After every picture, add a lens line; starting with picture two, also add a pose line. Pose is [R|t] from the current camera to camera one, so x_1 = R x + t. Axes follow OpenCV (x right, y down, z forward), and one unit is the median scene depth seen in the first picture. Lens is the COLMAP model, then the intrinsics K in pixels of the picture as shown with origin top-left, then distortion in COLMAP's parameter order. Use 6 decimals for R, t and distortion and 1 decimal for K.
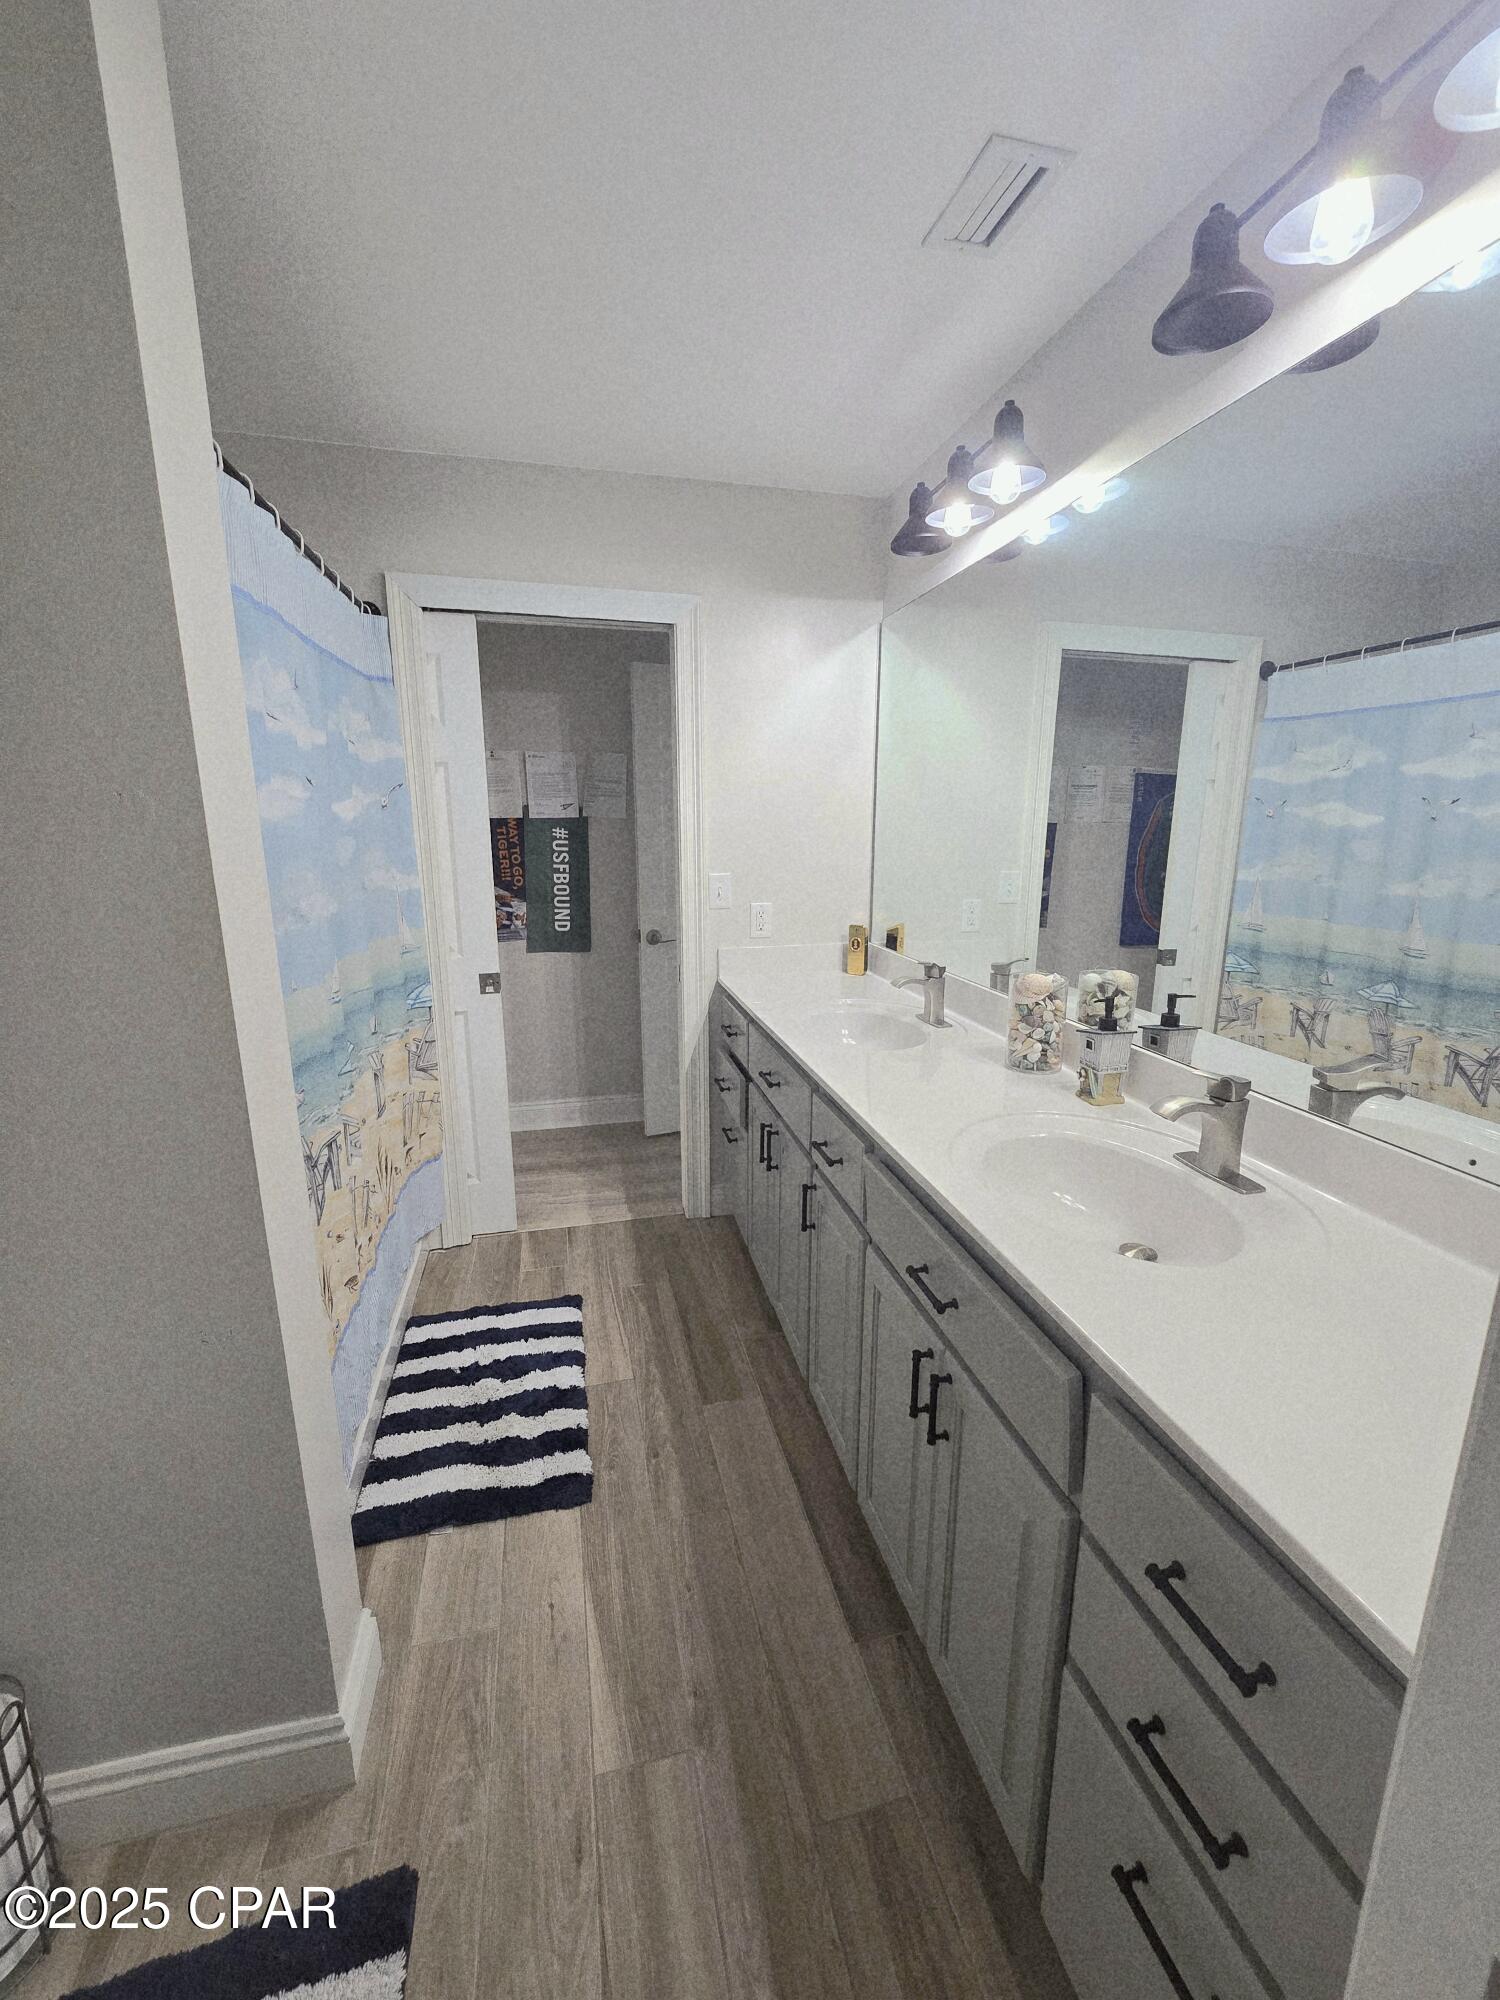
lens RADIAL K [[818.8, 0, 753.8], [0, 818.8, 995.4], [0, 0, 1]] dist [-0.010939, 0.000095]
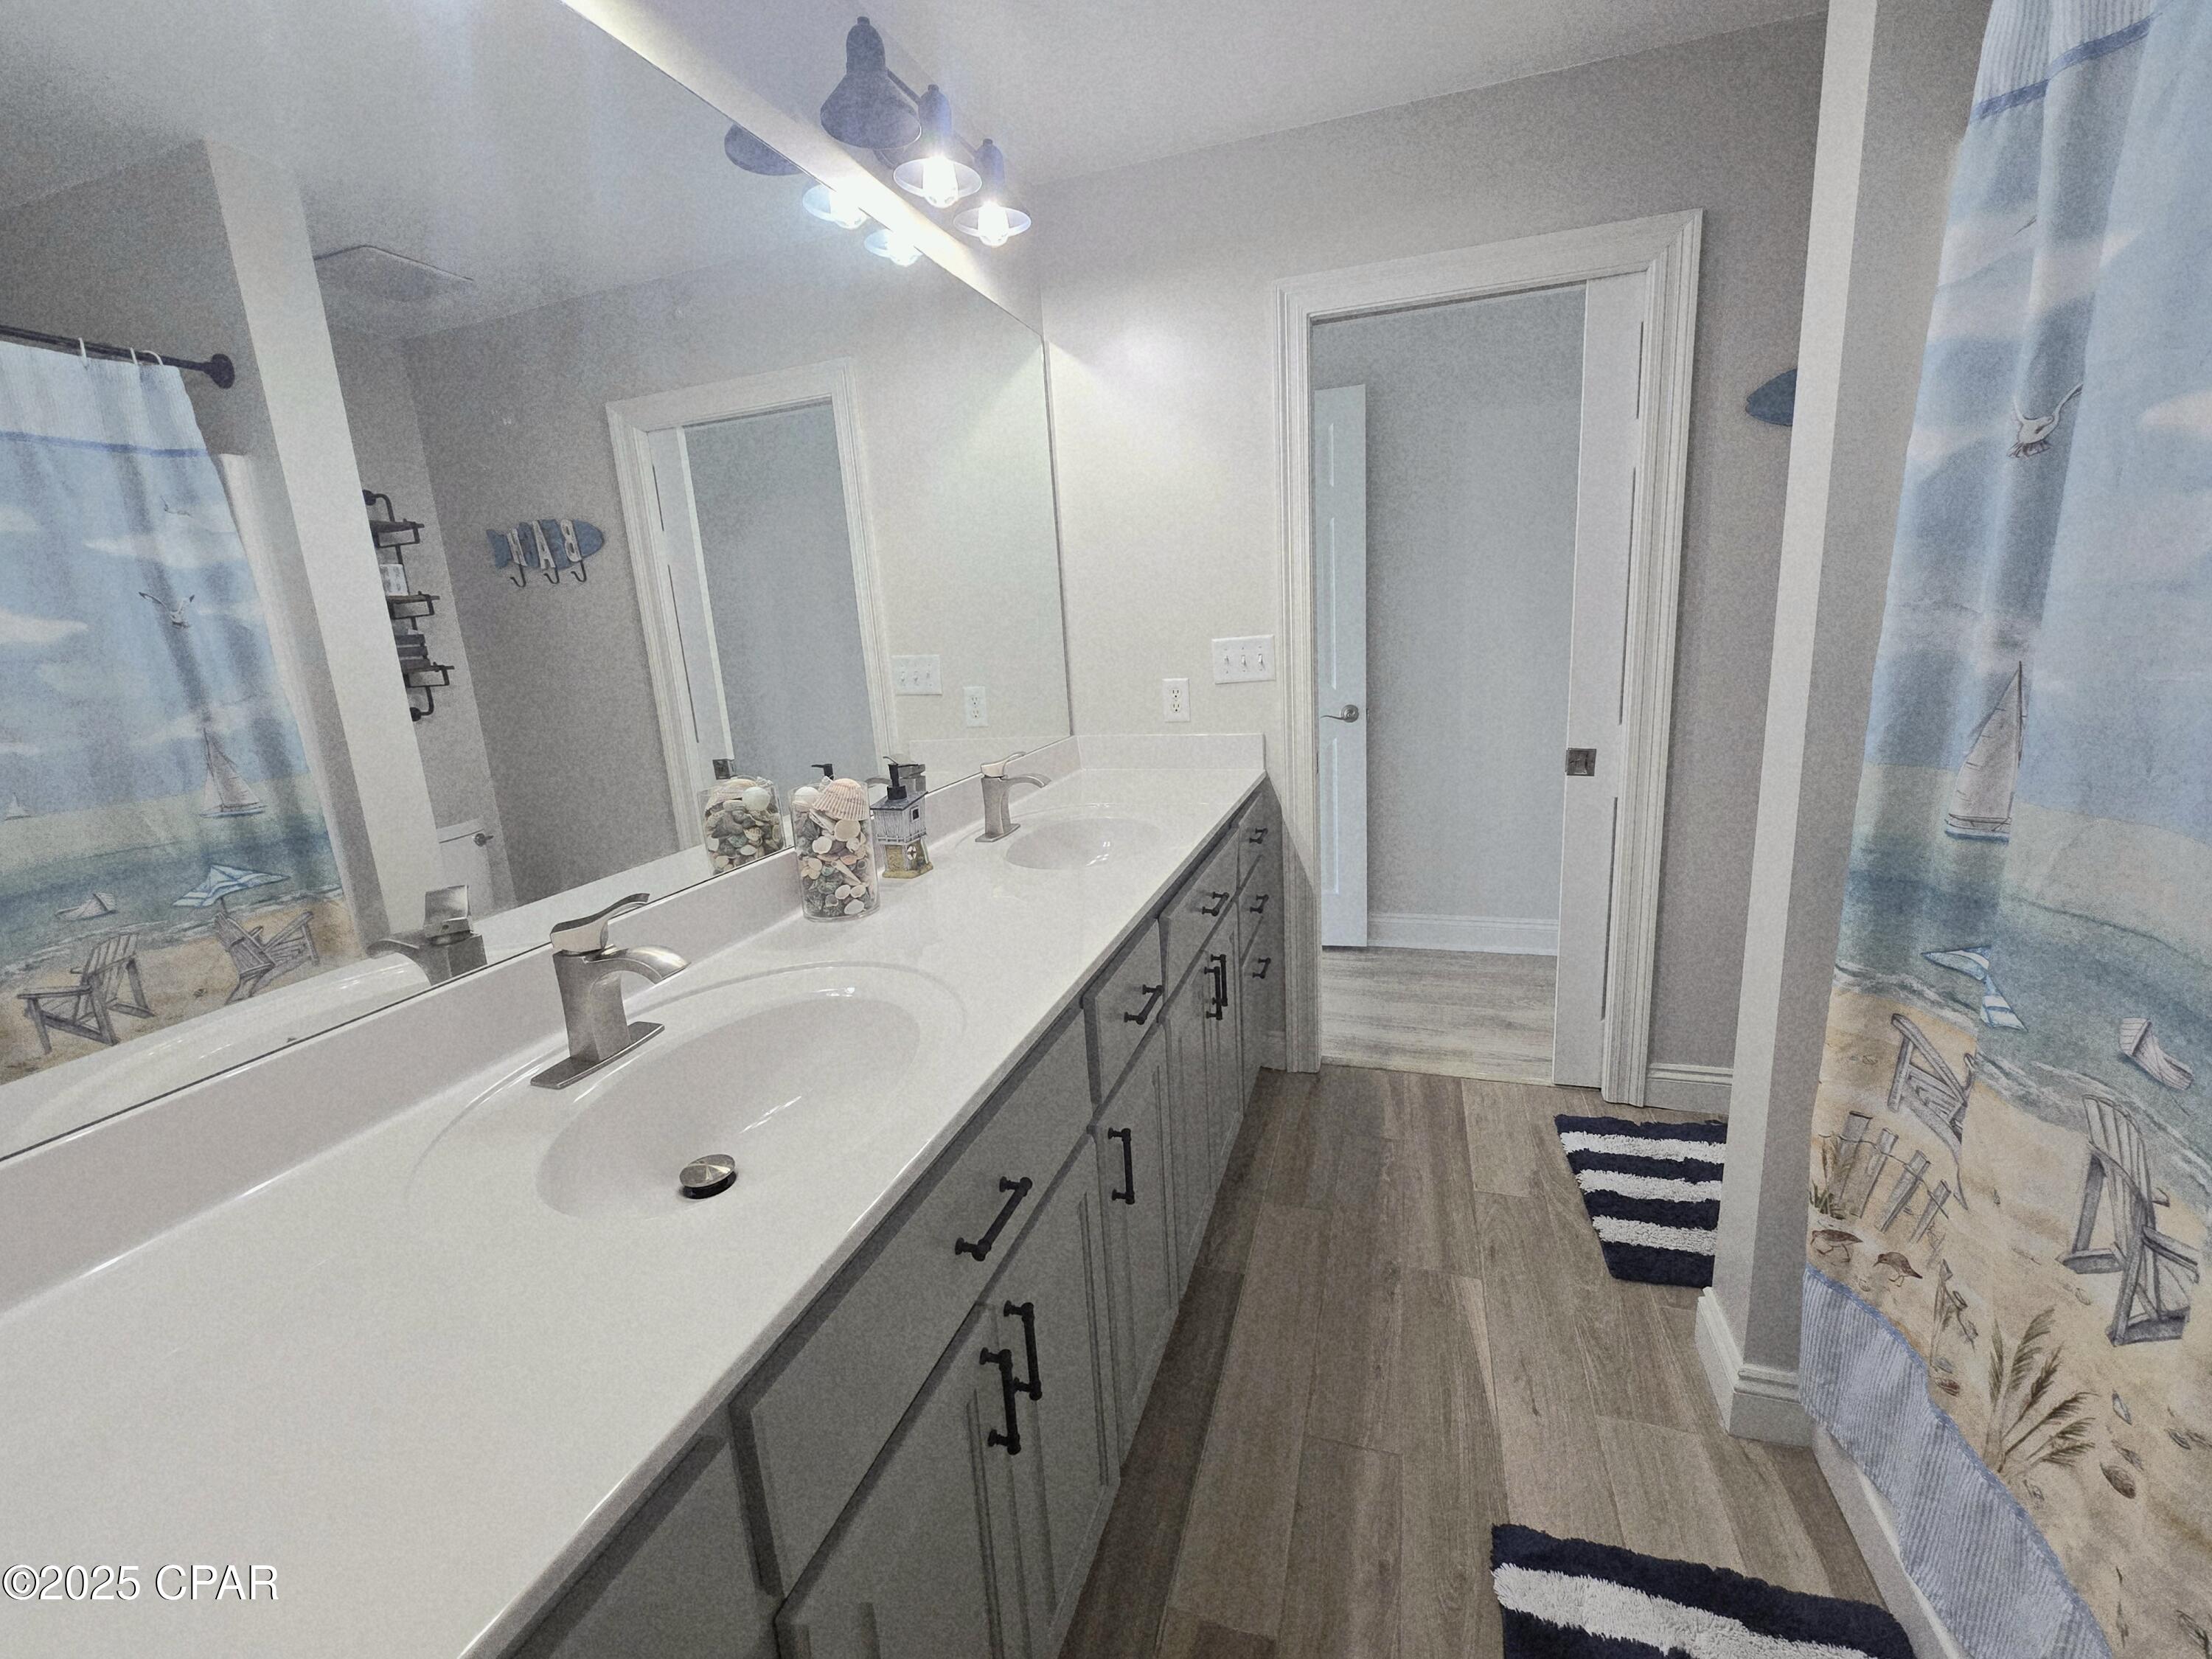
lens RADIAL K [[905.6, 0, 1111.4], [0, 905.6, 823.1], [0, 0, 1]] dist [-0.010939, 0.000095]
pose [[-0.851285, -0.074536, 0.519382, -0.258531], [0.163823, 0.902620, 0.398045, -0.253224], [-0.498473, 0.423936, -0.756176, 1.393226]]
